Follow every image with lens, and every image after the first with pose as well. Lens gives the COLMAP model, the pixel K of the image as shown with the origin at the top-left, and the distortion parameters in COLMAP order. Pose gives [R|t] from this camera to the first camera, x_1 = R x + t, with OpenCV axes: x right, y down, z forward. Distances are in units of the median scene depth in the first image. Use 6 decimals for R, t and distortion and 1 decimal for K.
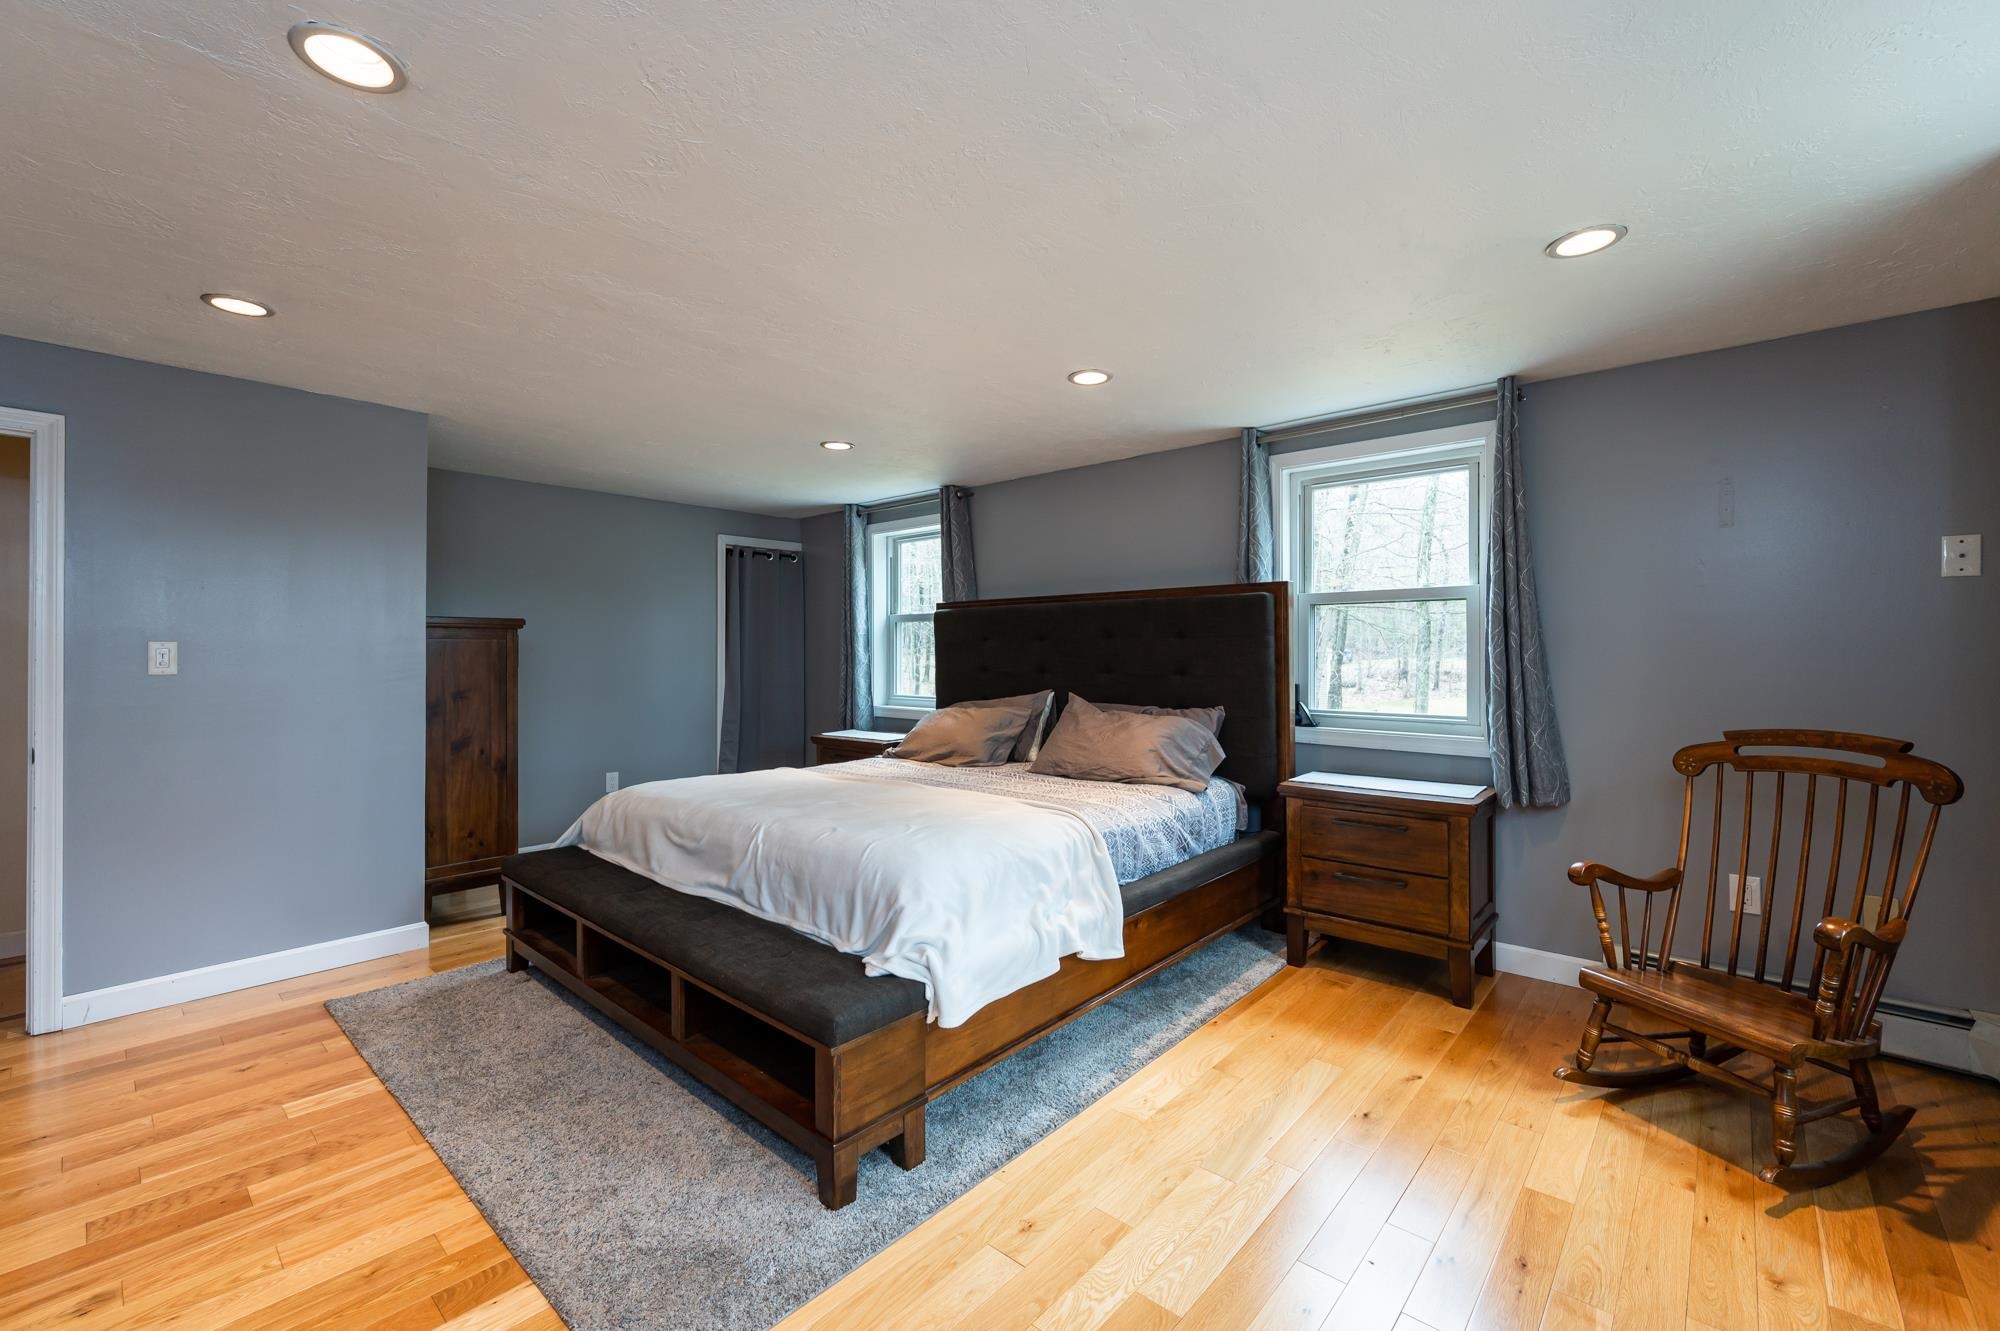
lens RADIAL K [[823.7, 0, 995.4], [0, 823.7, 654.7], [0, 0, 1]] dist [0.004215, 0.000843]
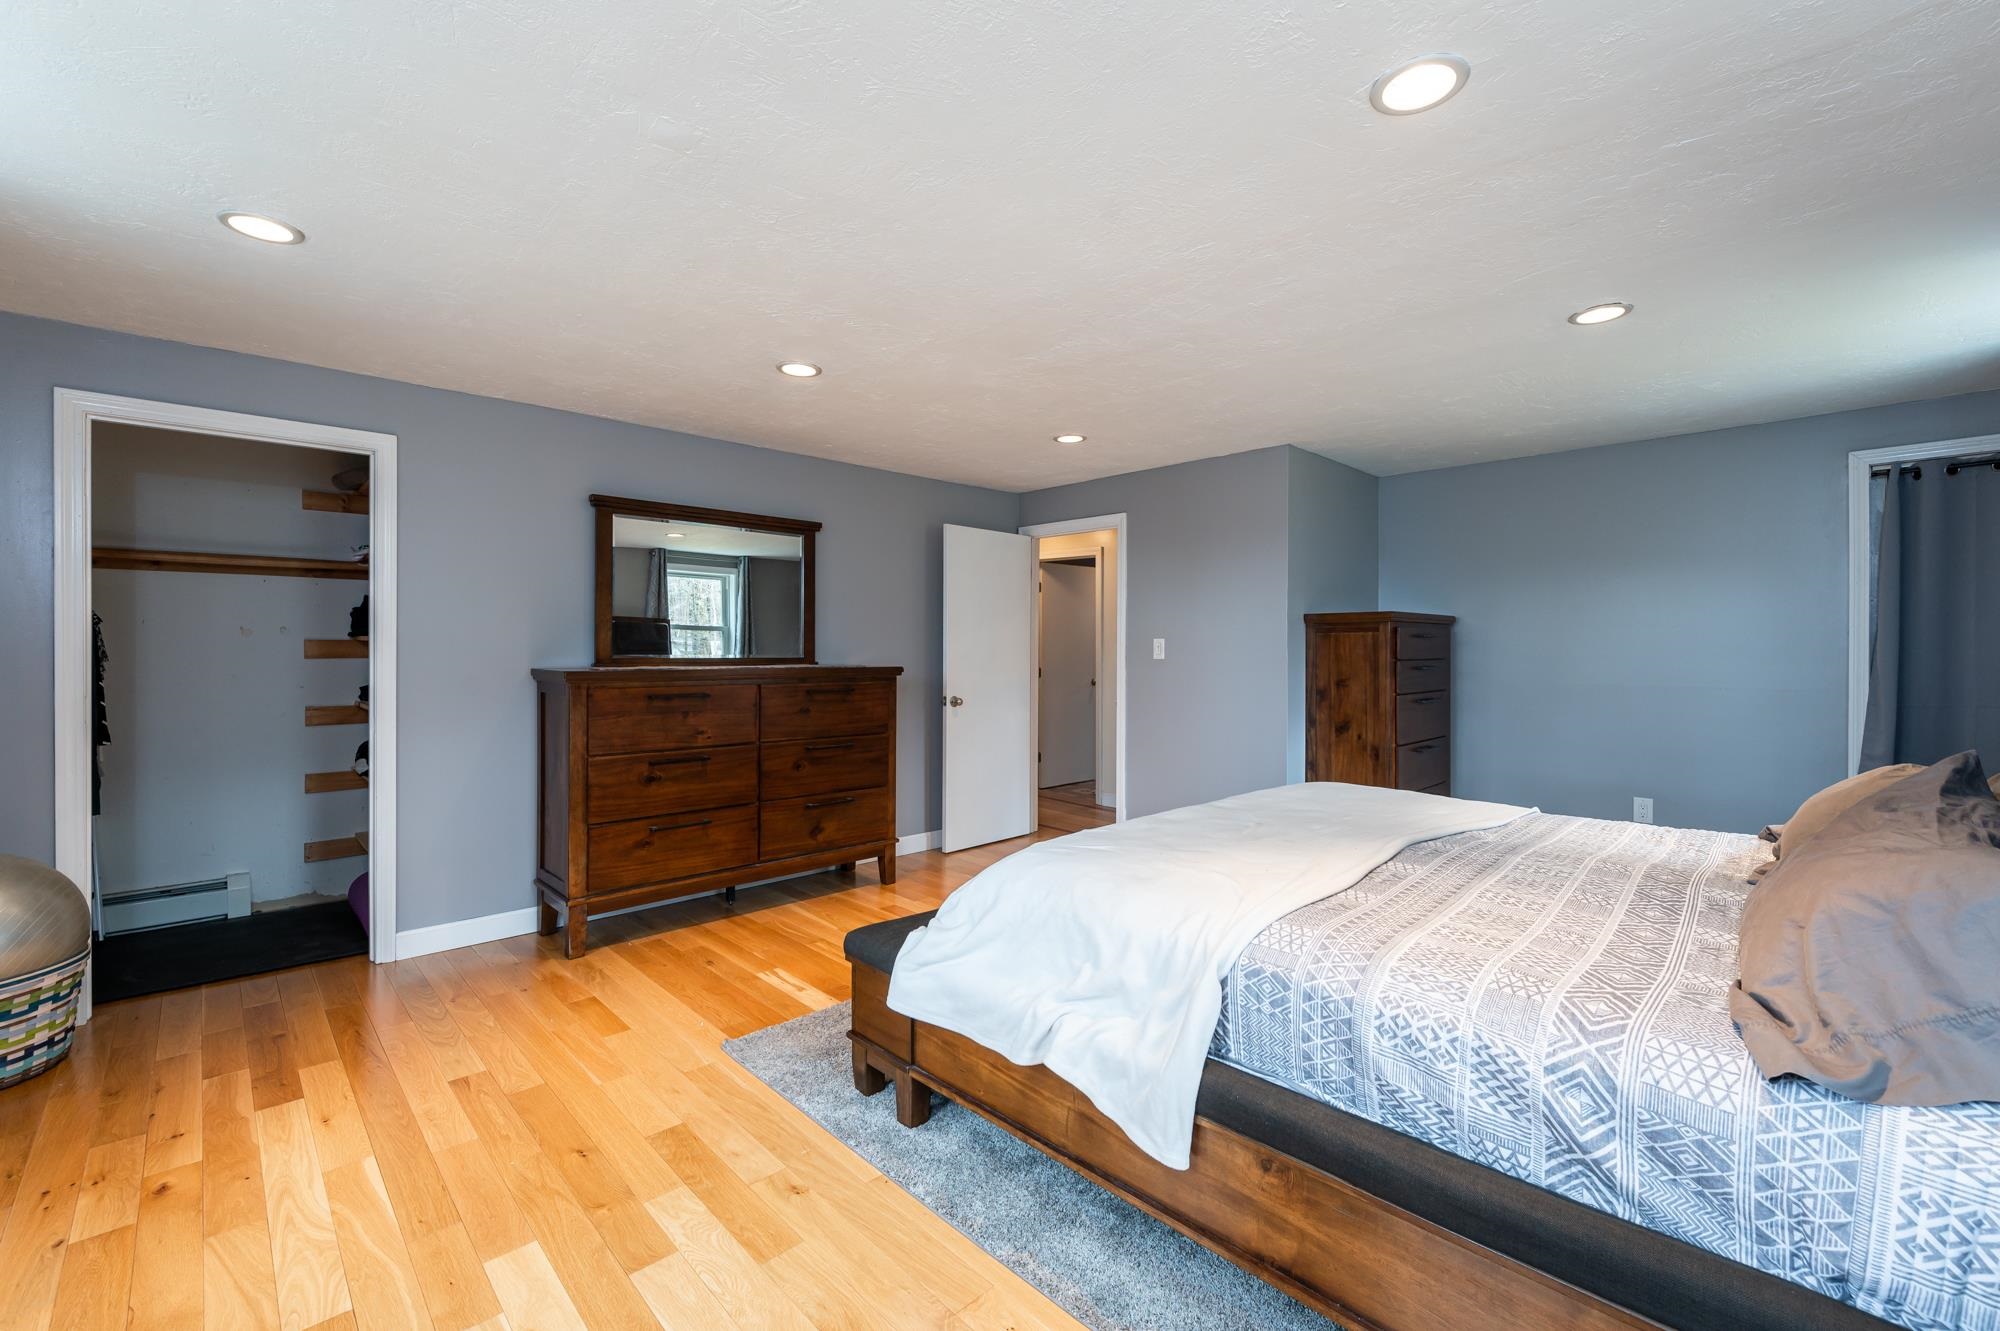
lens RADIAL K [[823.7, 0, 1001.5], [0, 823.7, 652.1], [0, 0, 1]] dist [0.004215, 0.000843]
pose [[-0.063528, 0.005804, -0.997963, 0.622740], [-0.000790, 0.999982, 0.005866, 0.000418], [0.997980, 0.001161, -0.063522, 0.771775]]
